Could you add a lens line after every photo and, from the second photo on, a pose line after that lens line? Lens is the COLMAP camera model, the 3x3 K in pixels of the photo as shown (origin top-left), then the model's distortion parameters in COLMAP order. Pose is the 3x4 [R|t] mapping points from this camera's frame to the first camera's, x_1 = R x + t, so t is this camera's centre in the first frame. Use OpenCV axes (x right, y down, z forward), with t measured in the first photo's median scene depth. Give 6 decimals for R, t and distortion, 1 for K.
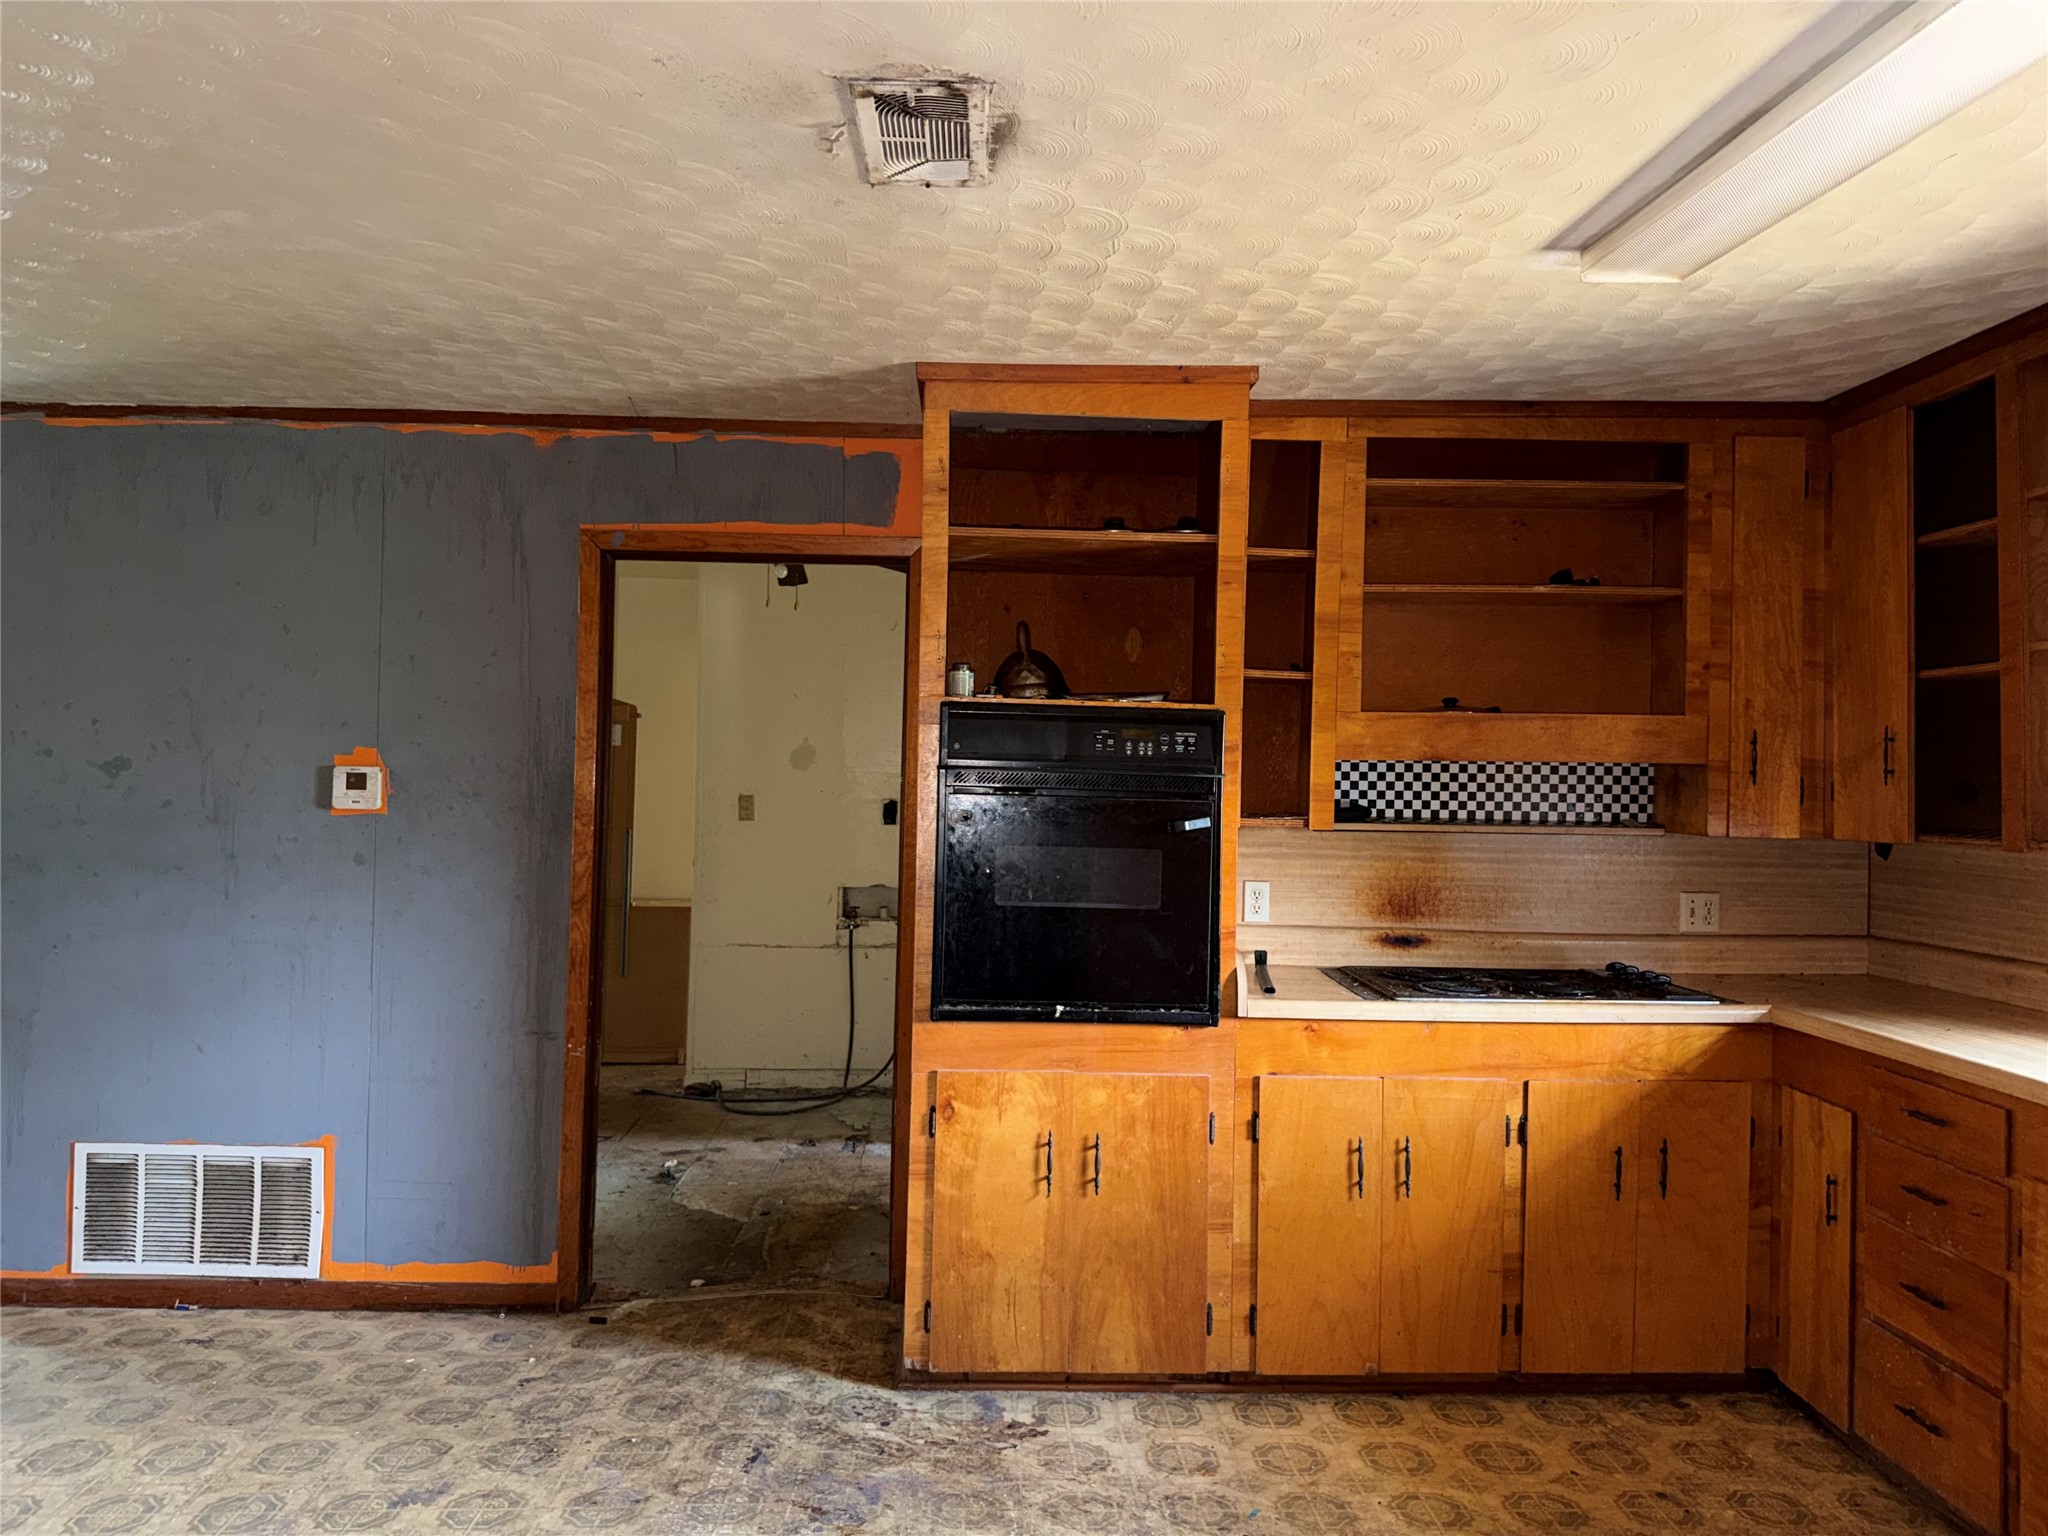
lens RADIAL K [[1437.7, 0, 1024.3], [0, 1437.7, 785.9], [0, 0, 1]] dist [0.070325, -0.081045]
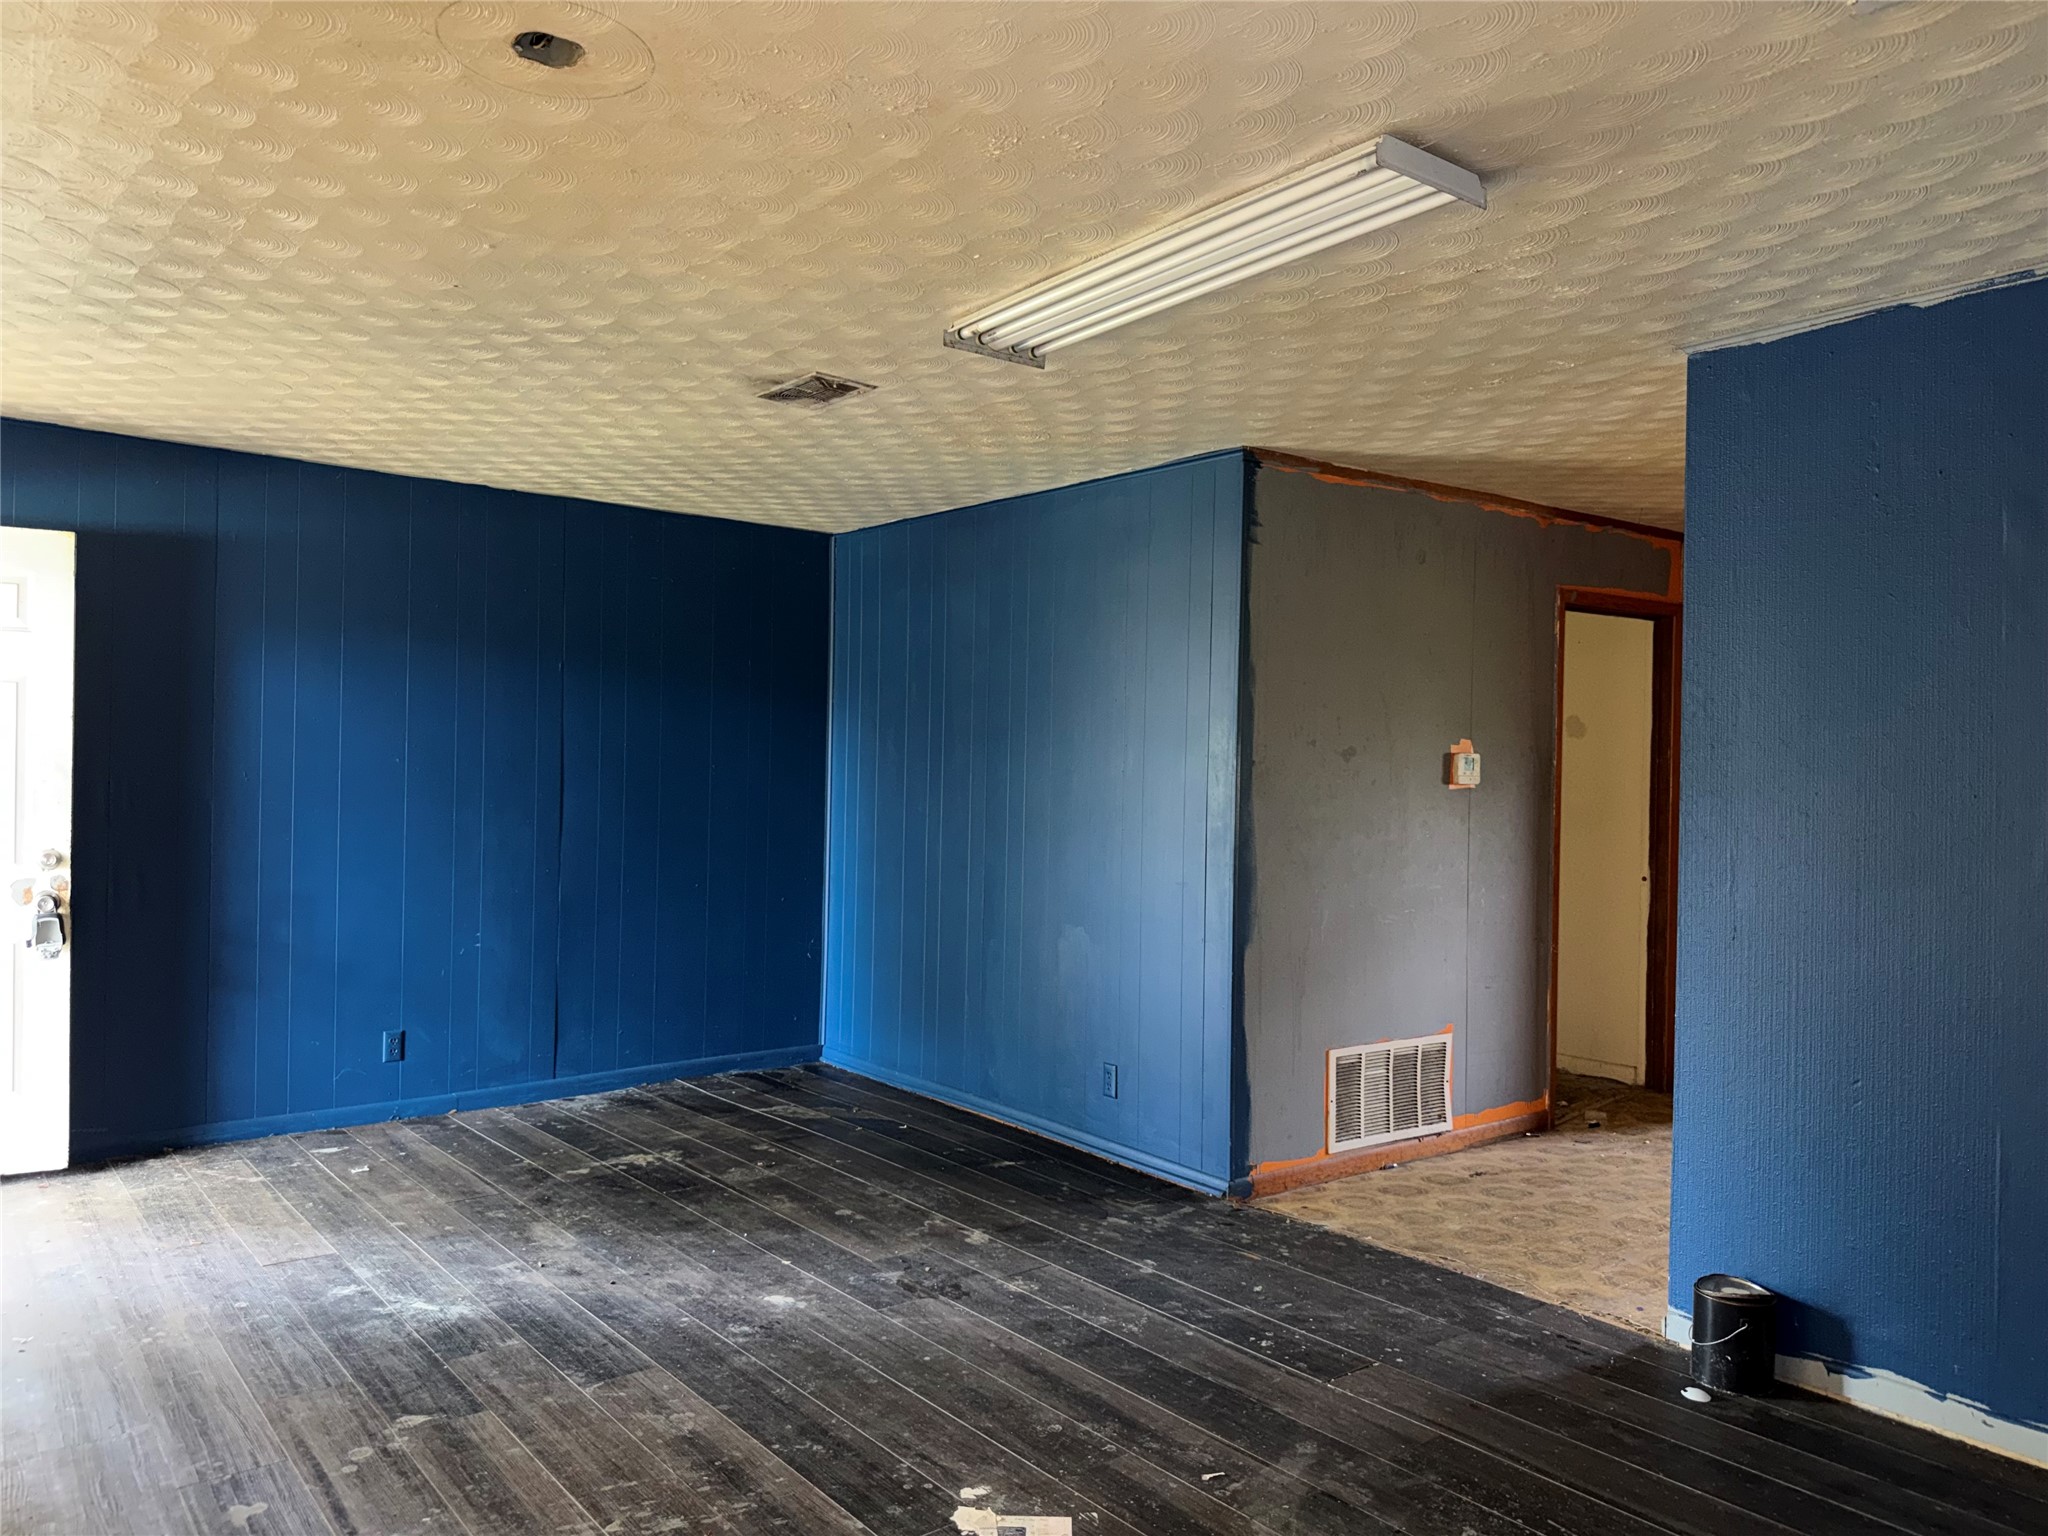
lens RADIAL K [[1437.7, 0, 1027.2], [0, 1437.7, 770.9], [0, 0, 1]] dist [0.070325, -0.081045]
pose [[0.813009, -0.007723, 0.582200, -1.838805], [-0.001826, 0.999873, 0.015813, -0.019948], [-0.582248, -0.013919, 0.812892, 0.157561]]
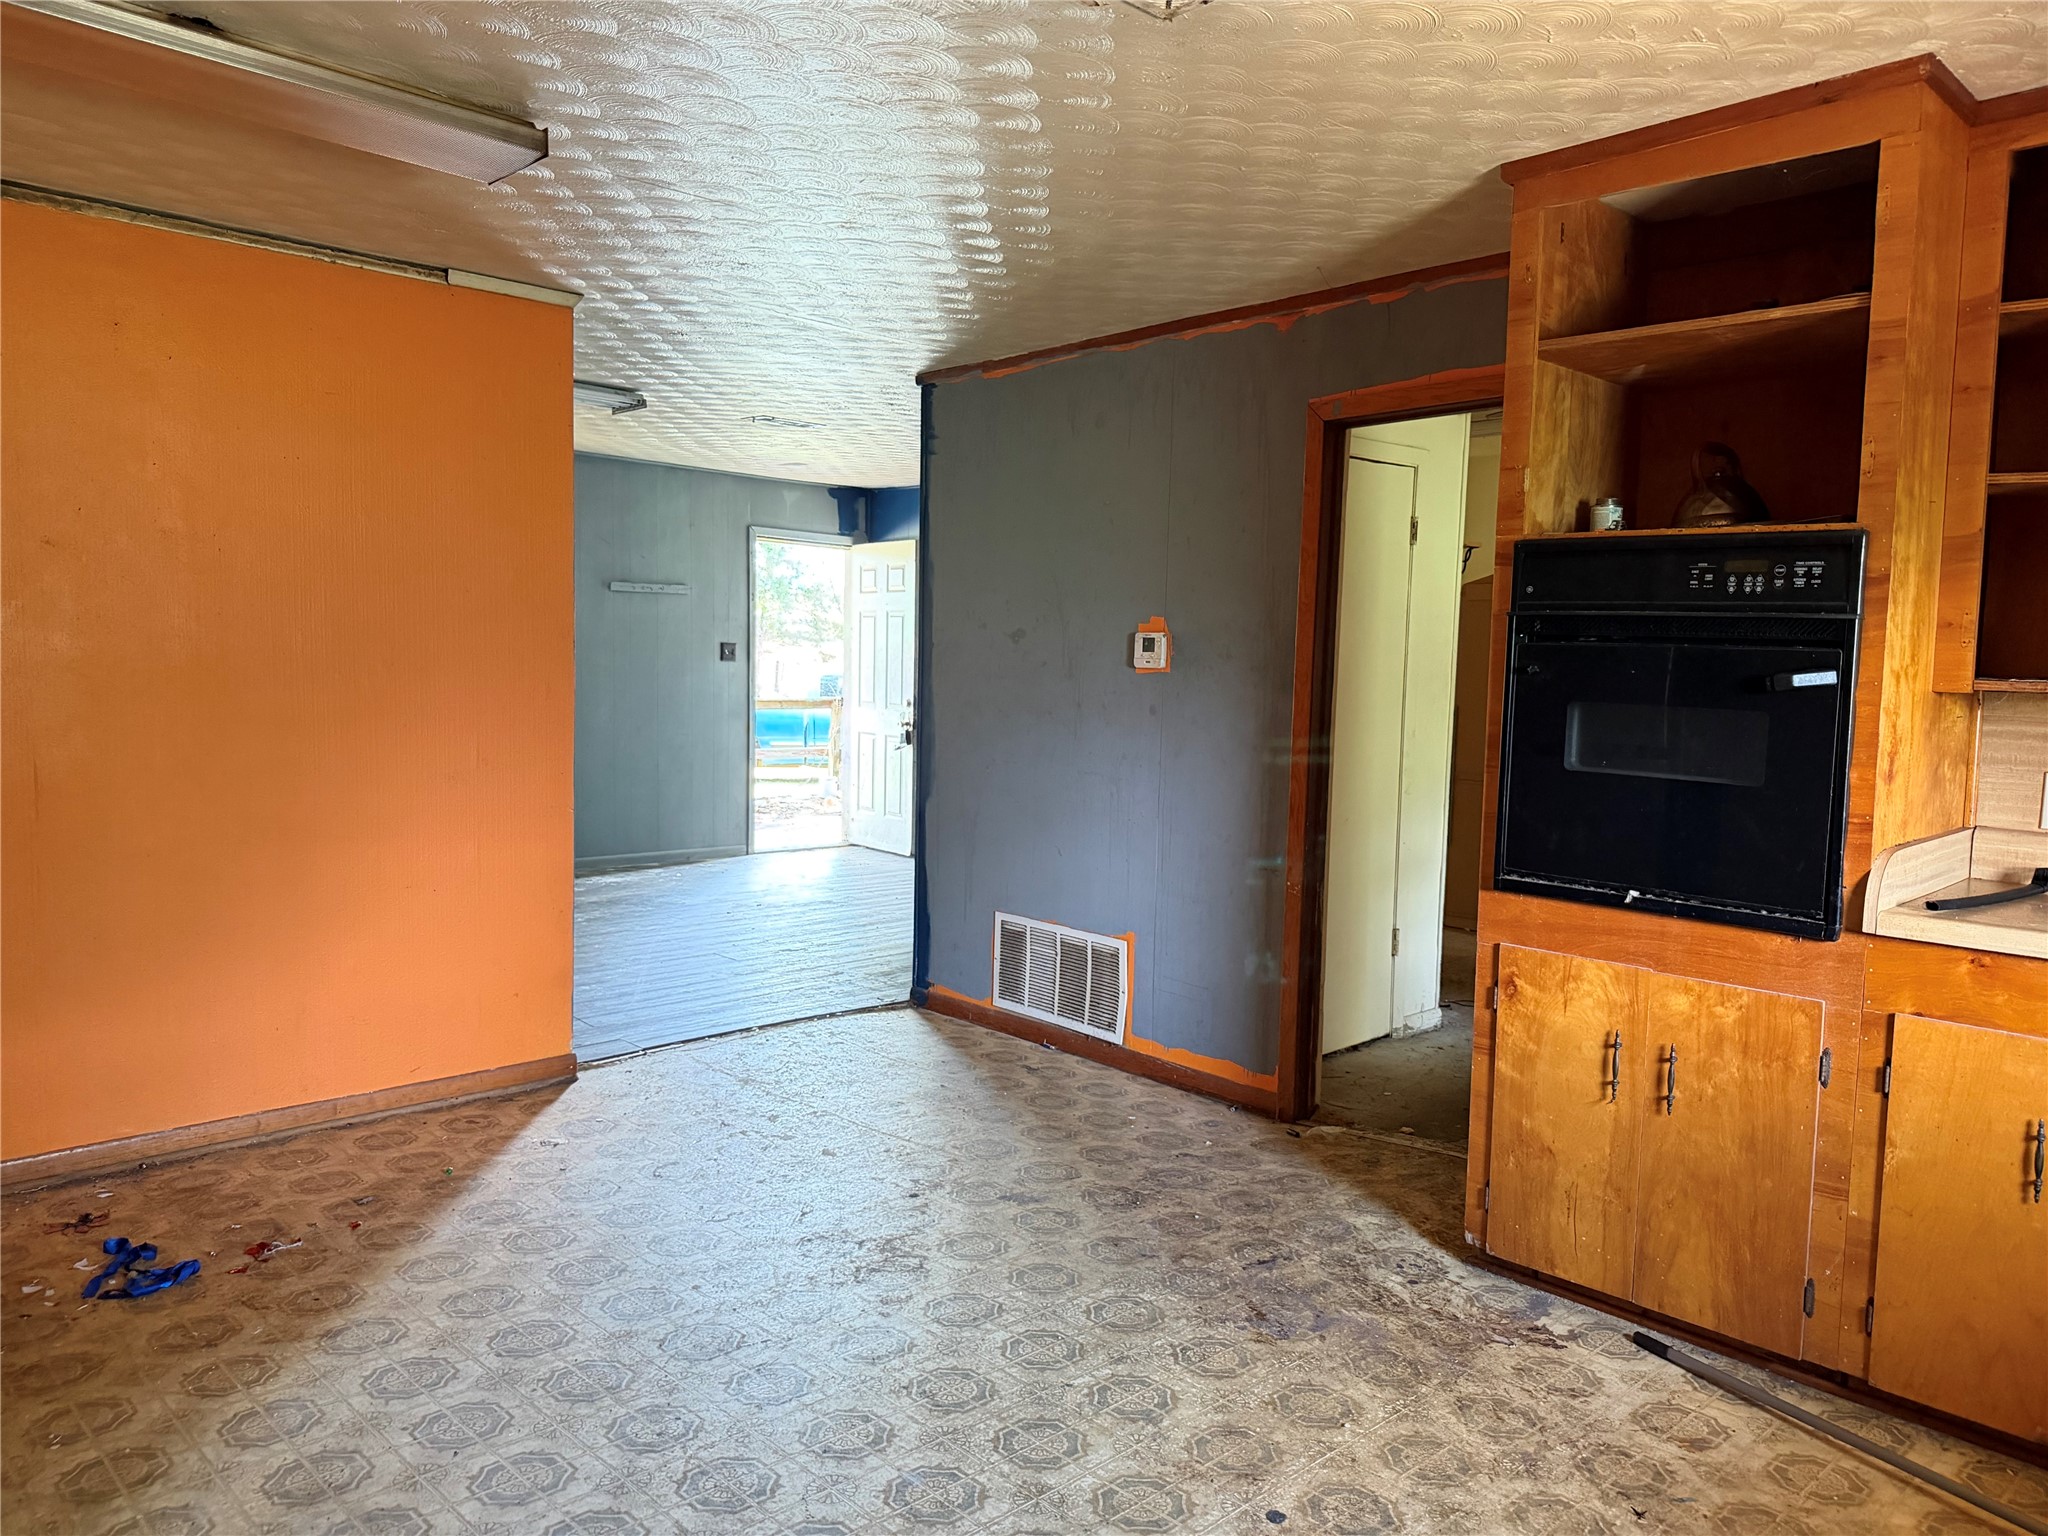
lens RADIAL K [[1437.7, 0, 1031.5], [0, 1437.7, 783.9], [0, 0, 1]] dist [0.070325, -0.081045]
pose [[0.666237, 0.061820, -0.743173, 0.423887], [-0.007102, 0.997039, 0.076571, 0.024732], [0.745706, -0.045736, 0.664703, 0.154470]]
